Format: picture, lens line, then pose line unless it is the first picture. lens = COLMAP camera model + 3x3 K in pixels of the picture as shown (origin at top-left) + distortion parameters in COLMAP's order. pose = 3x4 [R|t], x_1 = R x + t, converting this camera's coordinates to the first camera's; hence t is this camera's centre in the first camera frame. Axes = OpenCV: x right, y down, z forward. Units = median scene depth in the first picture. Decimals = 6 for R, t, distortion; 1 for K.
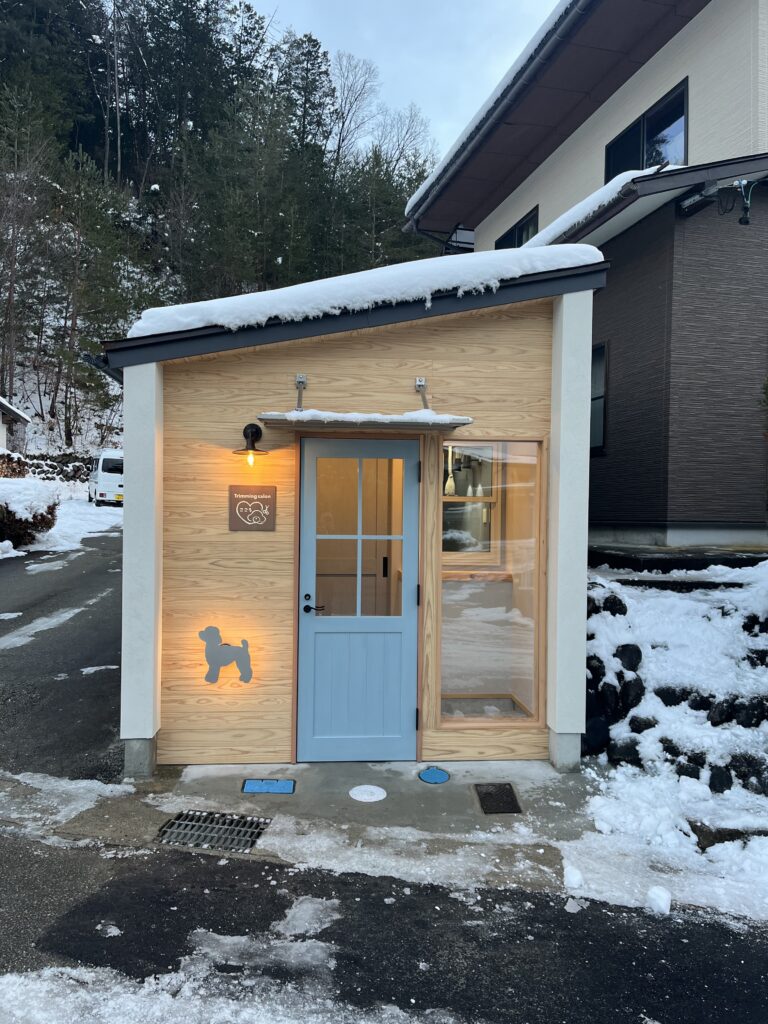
lens RADIAL K [[770.1, 0, 379.8], [0, 770.1, 519.1], [0, 0, 1]] dist [0.073280, -0.098629]
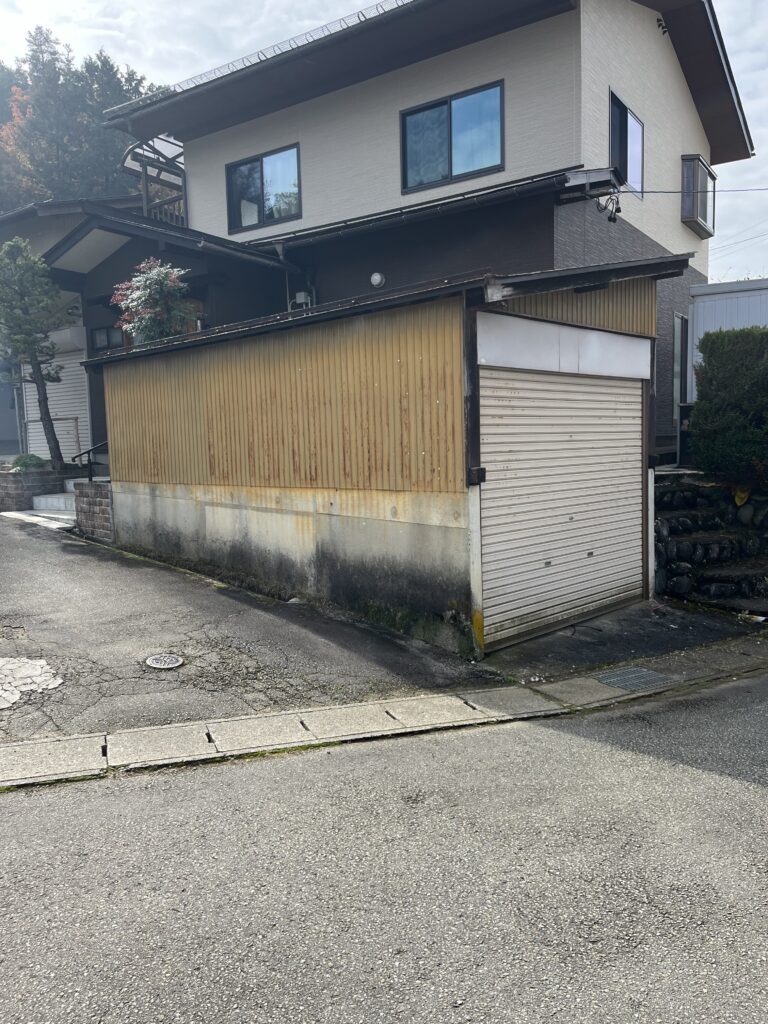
lens RADIAL K [[770.1, 0, 389.5], [0, 770.1, 515.3], [0, 0, 1]] dist [0.073280, -0.098629]
pose [[0.751277, -0.096948, 0.652828, -1.098695], [0.039318, 0.993970, 0.102362, -0.016311], [-0.658815, -0.051234, 0.750558, 0.257708]]
